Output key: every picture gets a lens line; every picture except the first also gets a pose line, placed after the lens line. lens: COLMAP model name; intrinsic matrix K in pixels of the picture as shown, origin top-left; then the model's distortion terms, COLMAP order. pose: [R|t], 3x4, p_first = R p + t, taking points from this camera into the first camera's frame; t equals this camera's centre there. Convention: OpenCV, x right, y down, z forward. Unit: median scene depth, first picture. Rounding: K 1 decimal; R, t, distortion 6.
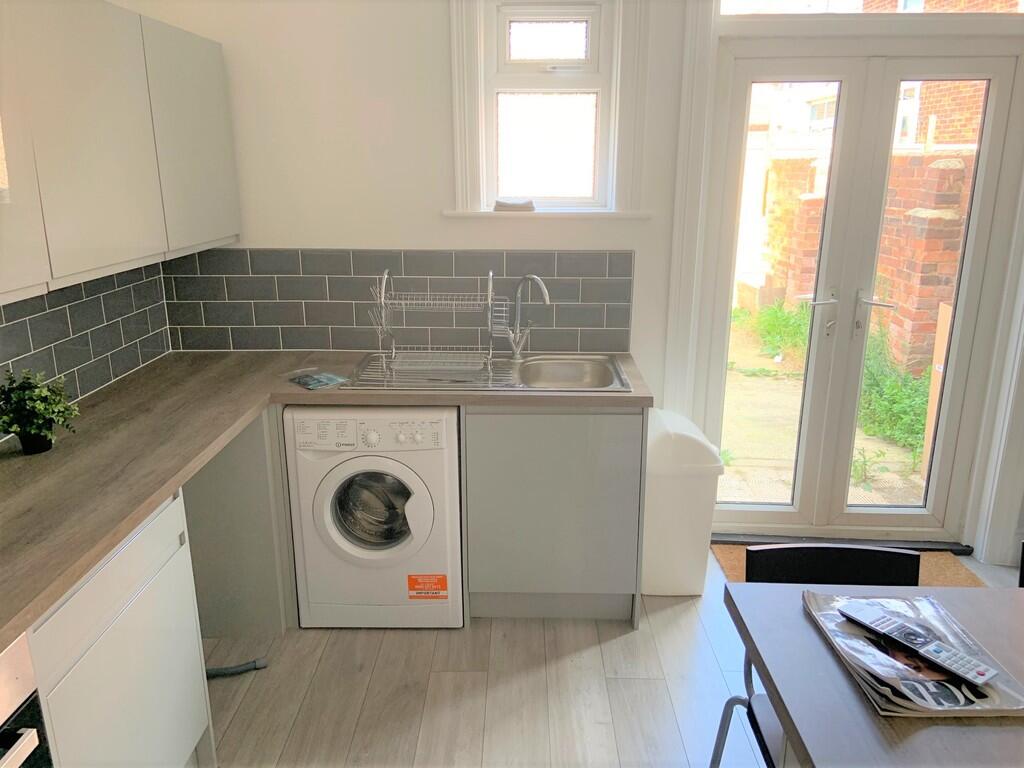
lens RADIAL K [[765.8, 0, 501.7], [0, 765.8, 375.4], [0, 0, 1]] dist [0.123194, -0.147237]
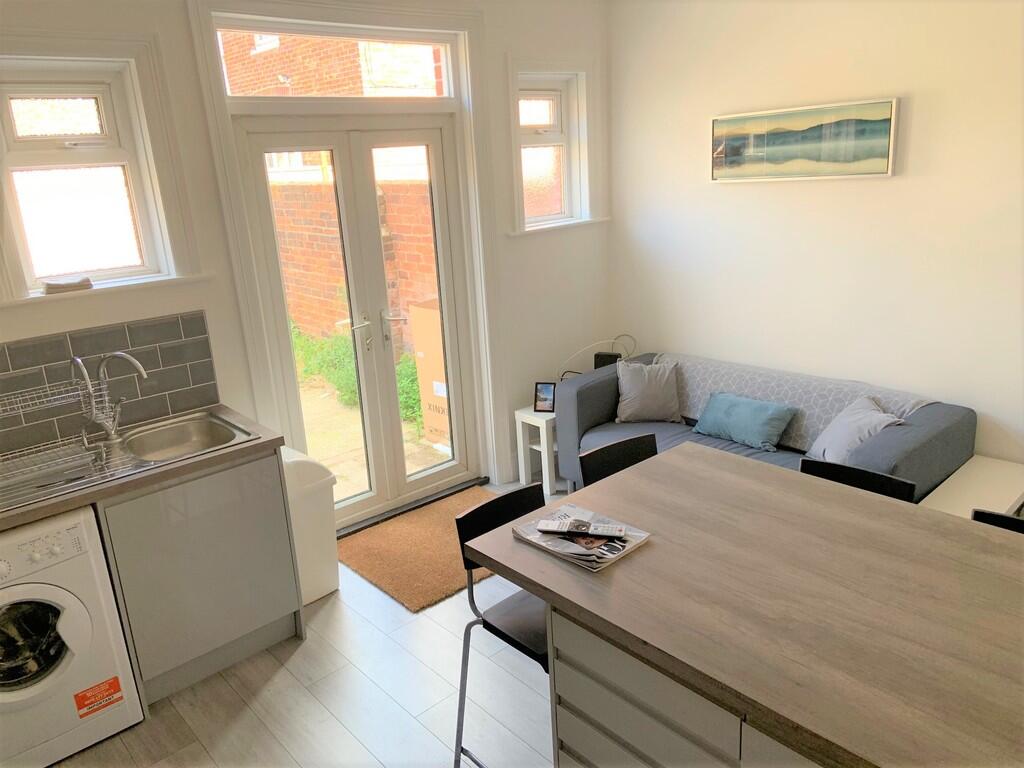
lens RADIAL K [[765.8, 0, 505.7], [0, 765.8, 378.4], [0, 0, 1]] dist [0.123194, -0.147237]
pose [[0.730070, -0.230445, 0.643345, -0.245157], [0.232883, 0.968973, 0.082808, -0.064046], [-0.642466, 0.089368, 0.761085, -0.081744]]
